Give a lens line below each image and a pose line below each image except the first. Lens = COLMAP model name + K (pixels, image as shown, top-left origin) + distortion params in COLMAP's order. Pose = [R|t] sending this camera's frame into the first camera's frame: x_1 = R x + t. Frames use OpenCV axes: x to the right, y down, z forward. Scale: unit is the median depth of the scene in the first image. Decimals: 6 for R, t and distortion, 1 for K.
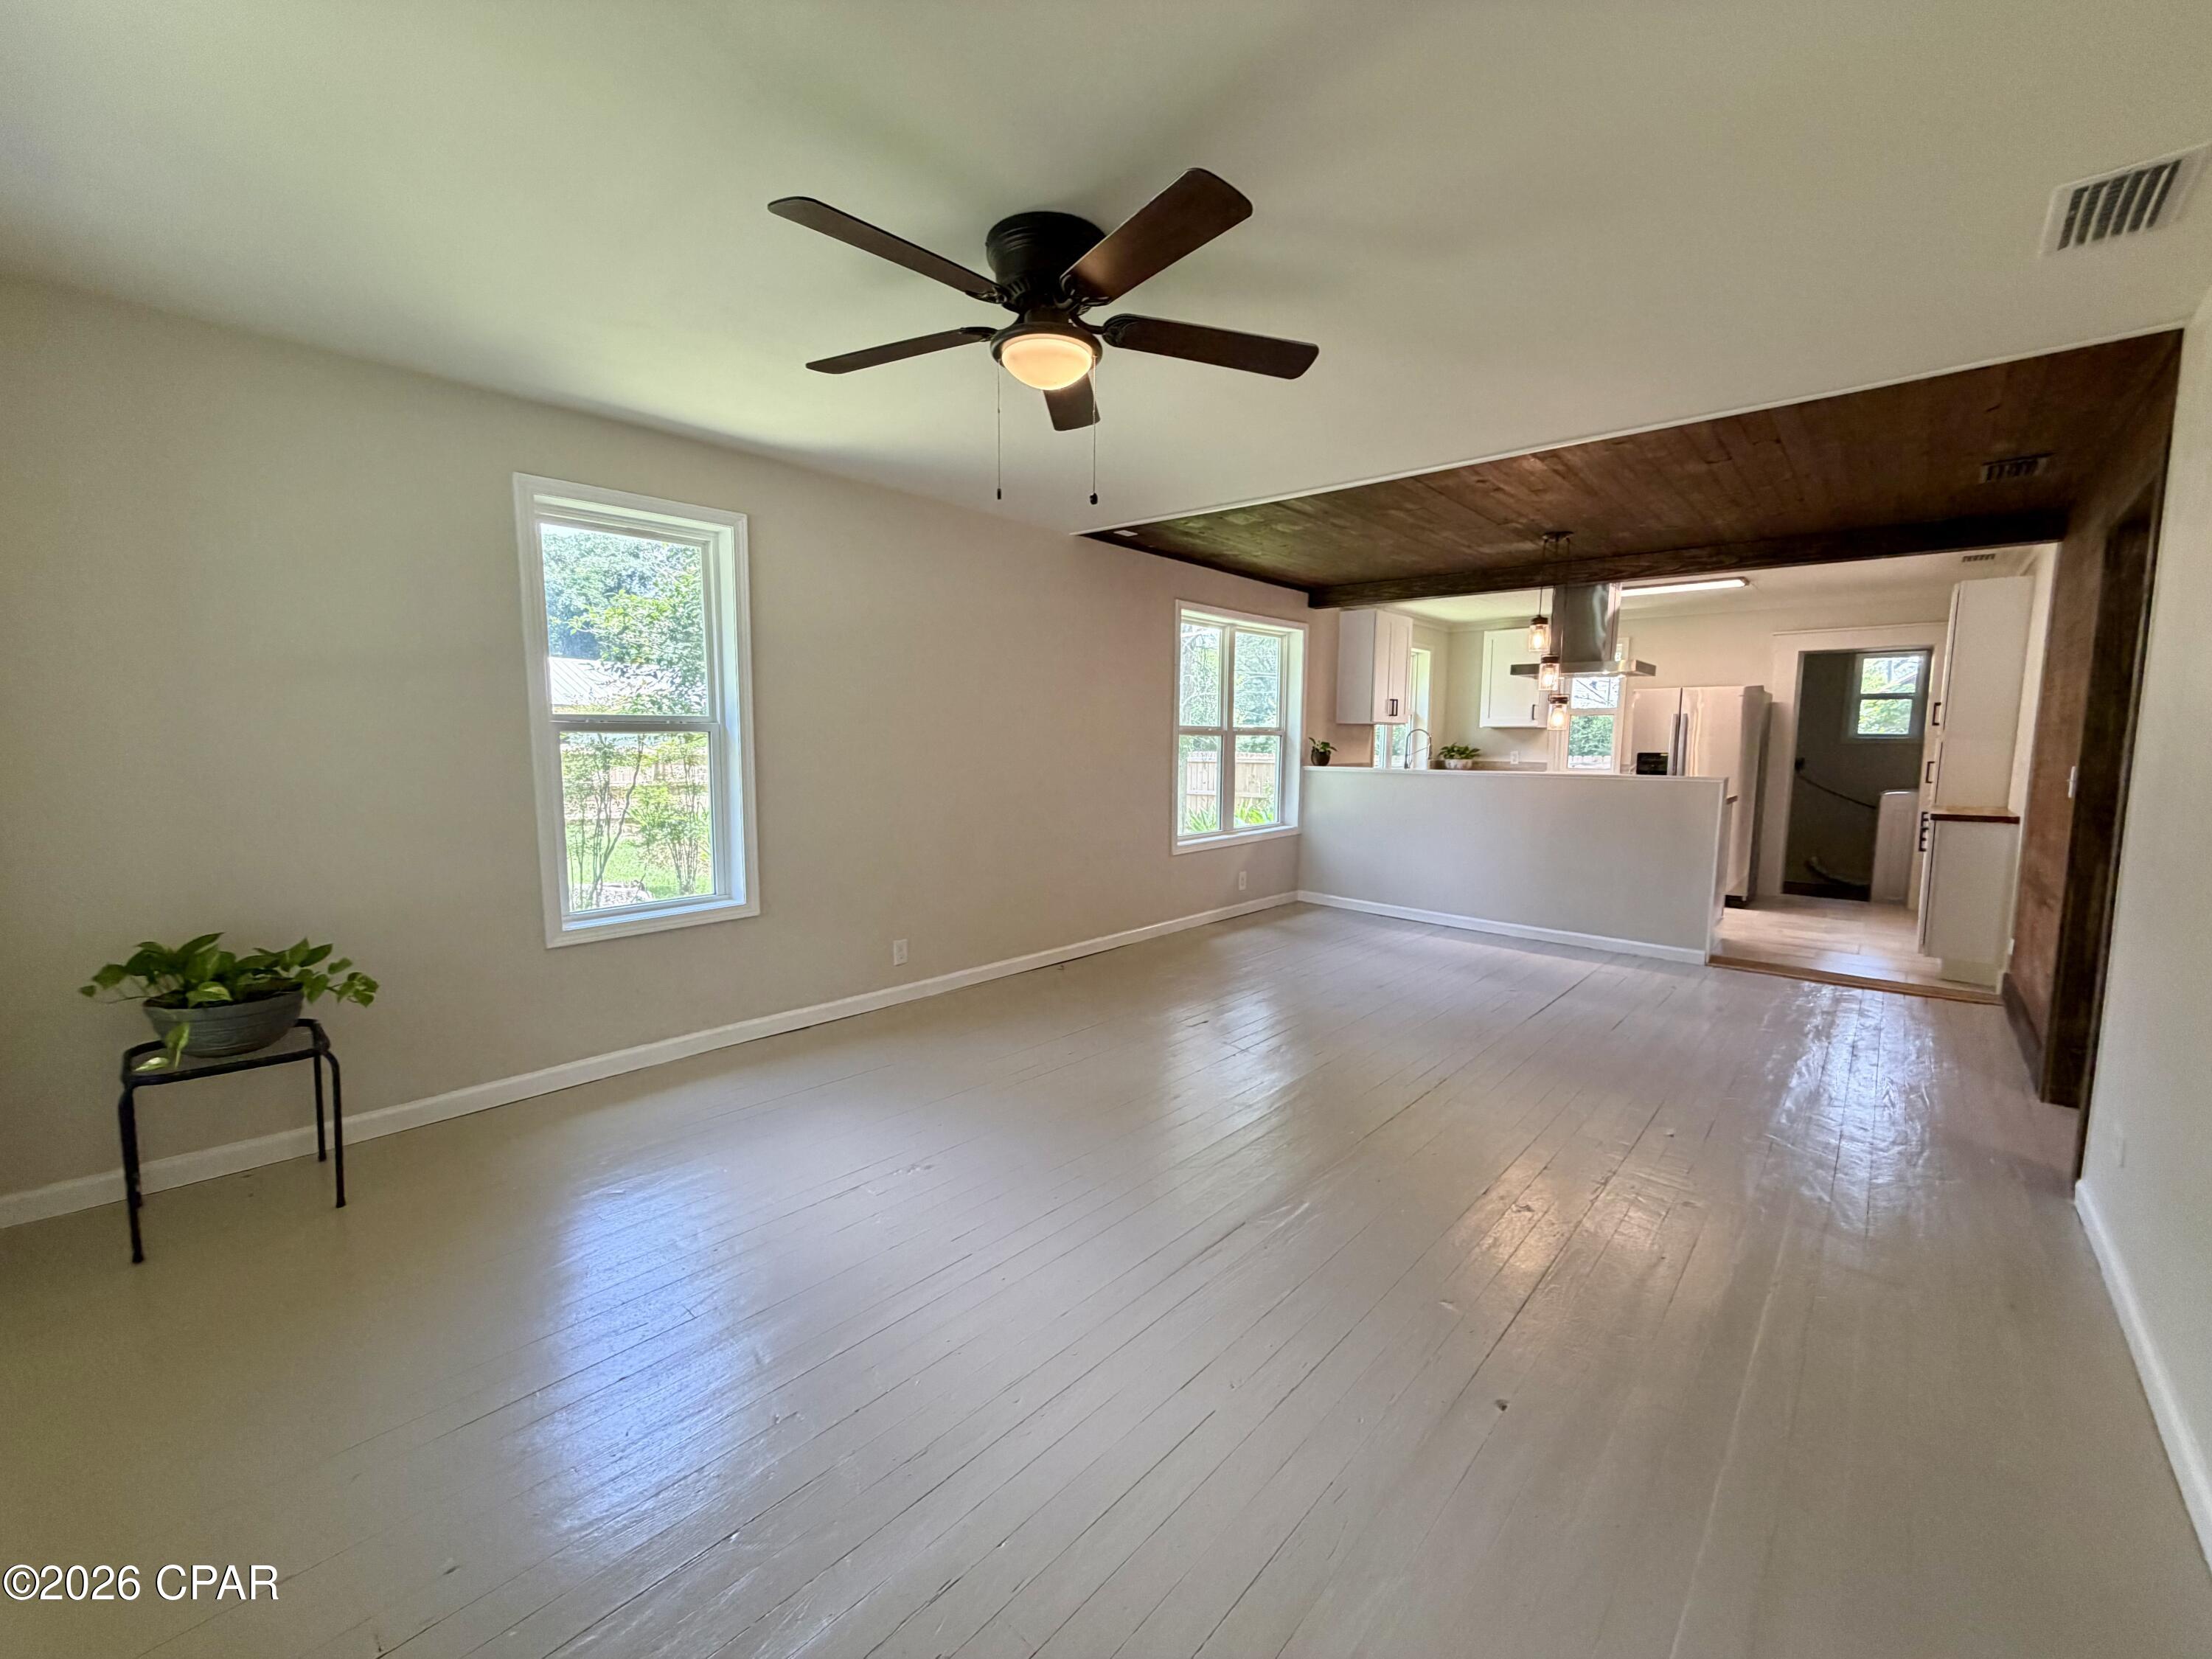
lens RADIAL K [[885.3, 0, 1100.6], [0, 885.3, 822.2], [0, 0, 1]] dist [0.000173, -0.001076]
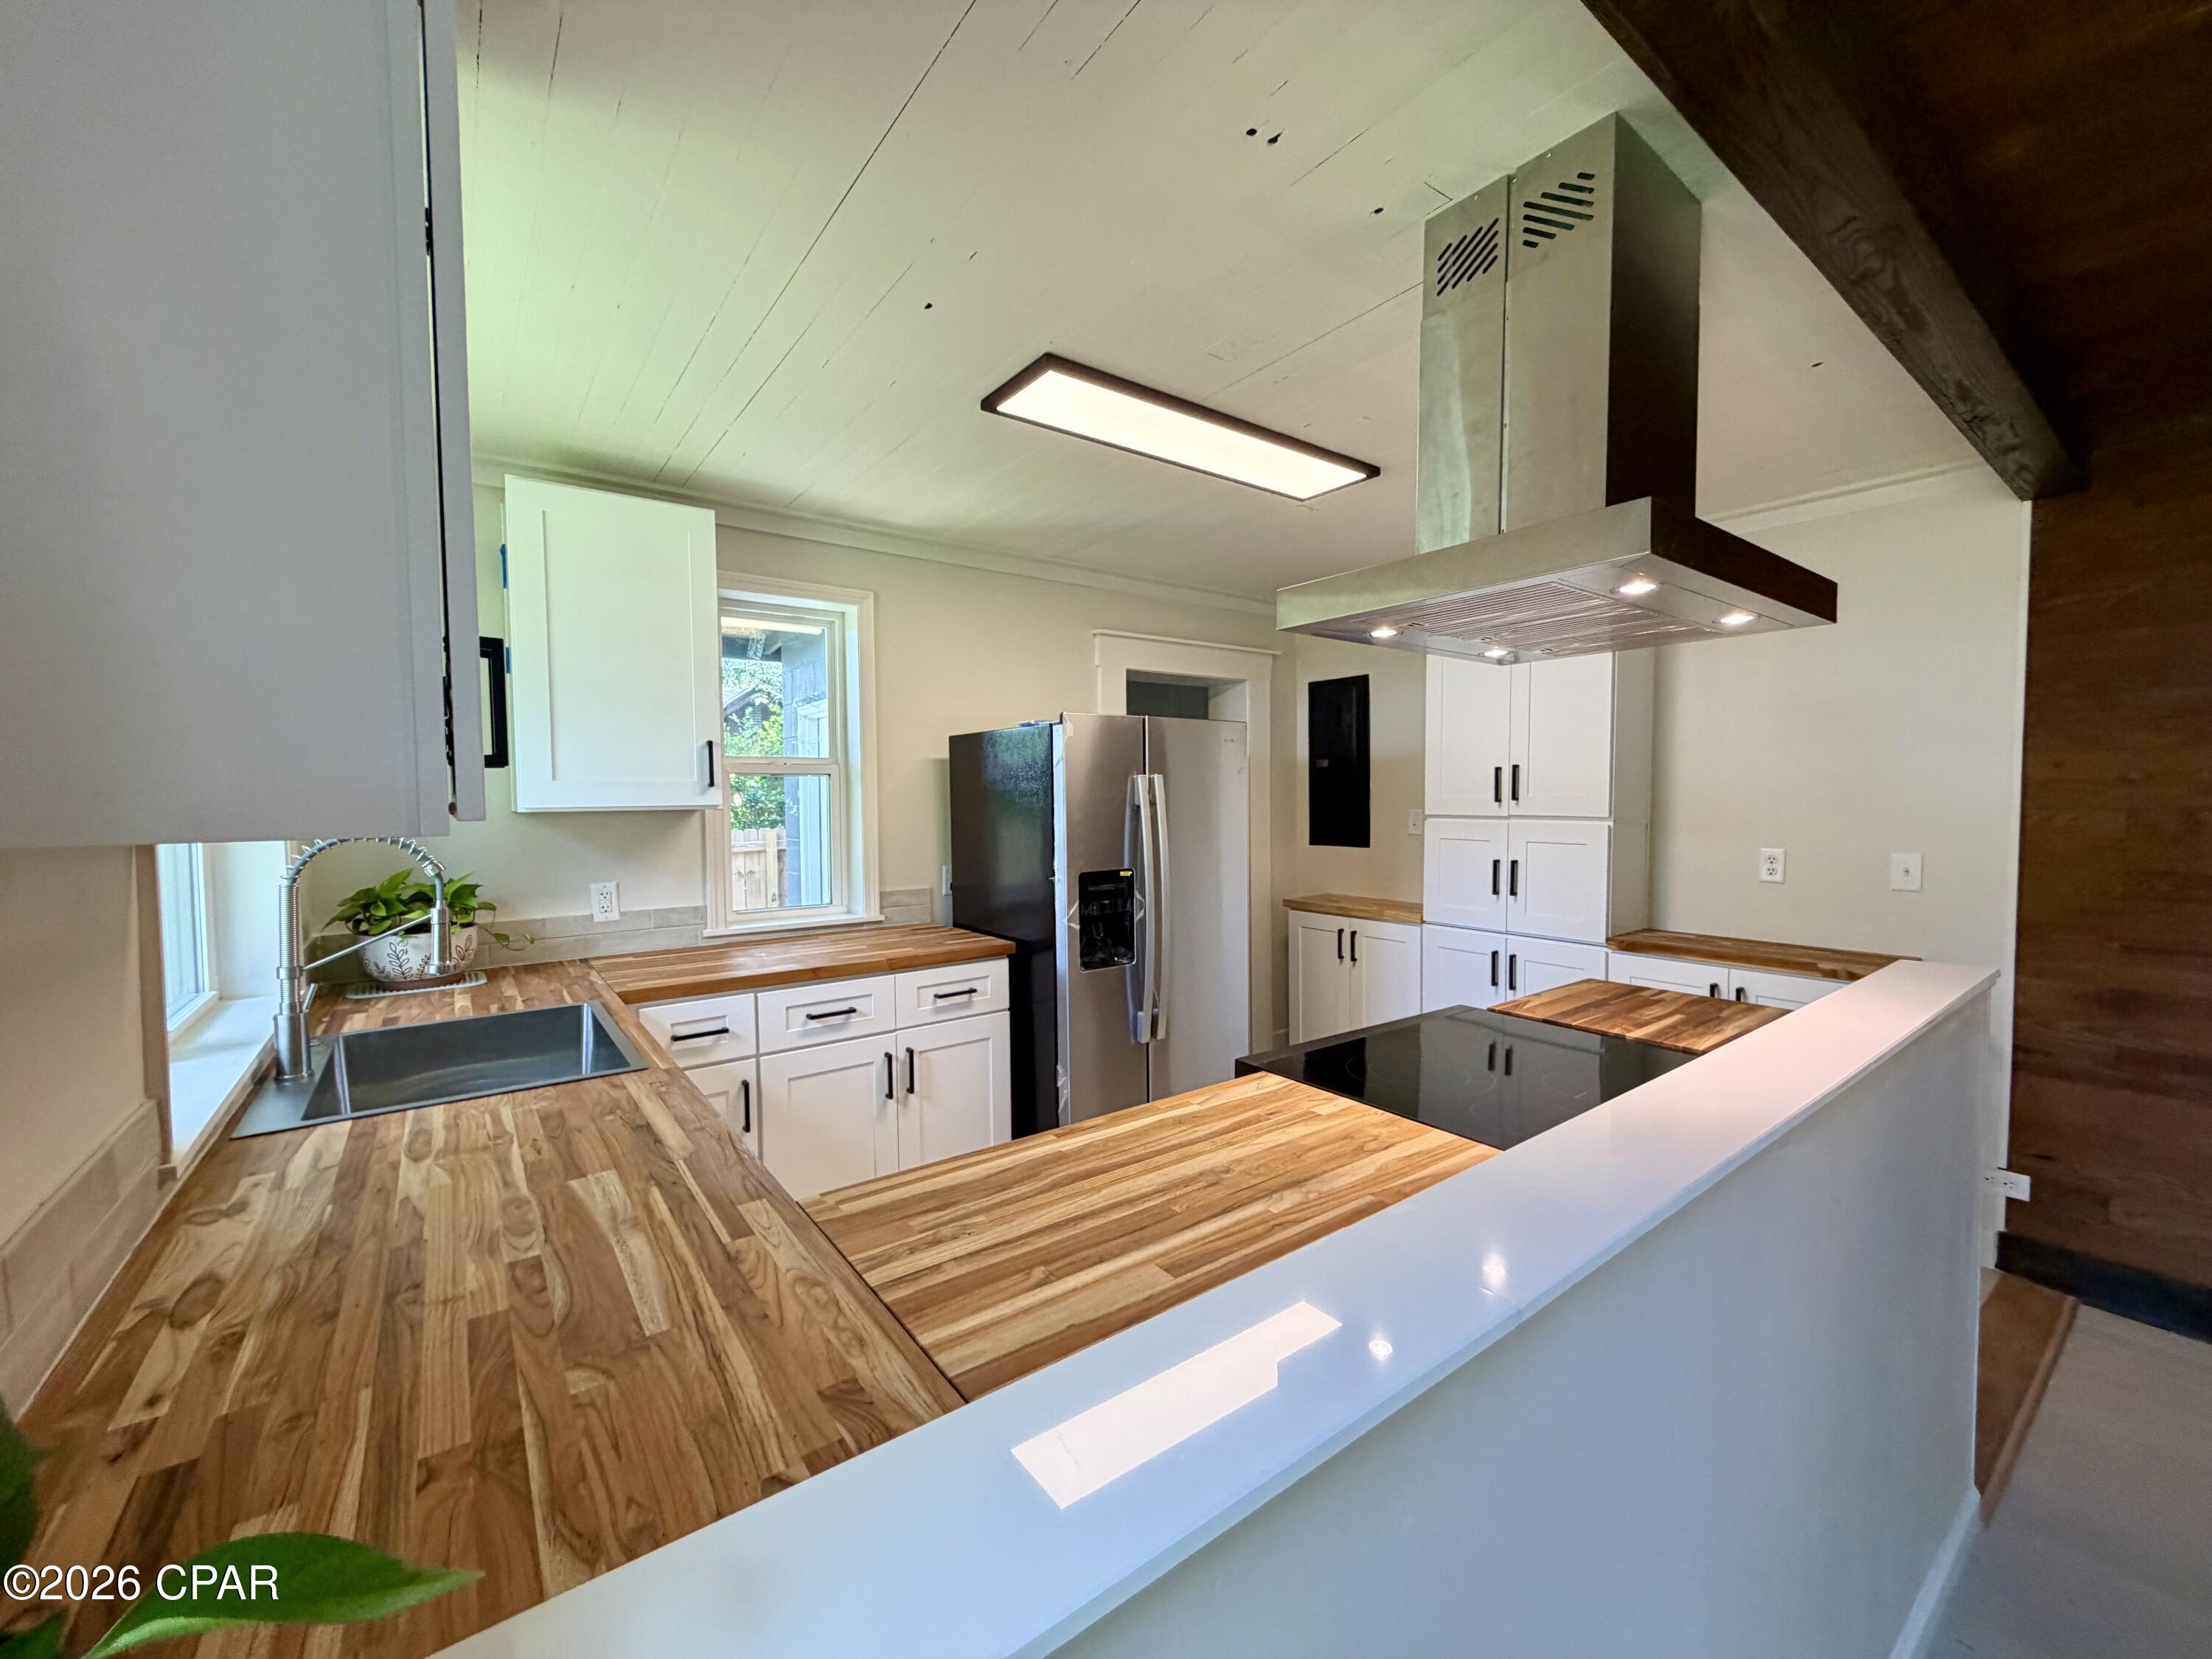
lens RADIAL K [[885.3, 0, 1096.7], [0, 885.3, 829.7], [0, 0, 1]] dist [0.000173, -0.001076]
pose [[0.198438, -0.048456, 0.978915, 0.193113], [0.105861, 0.993994, 0.027743, -0.092976], [-0.974380, 0.098123, 0.202376, 0.786285]]
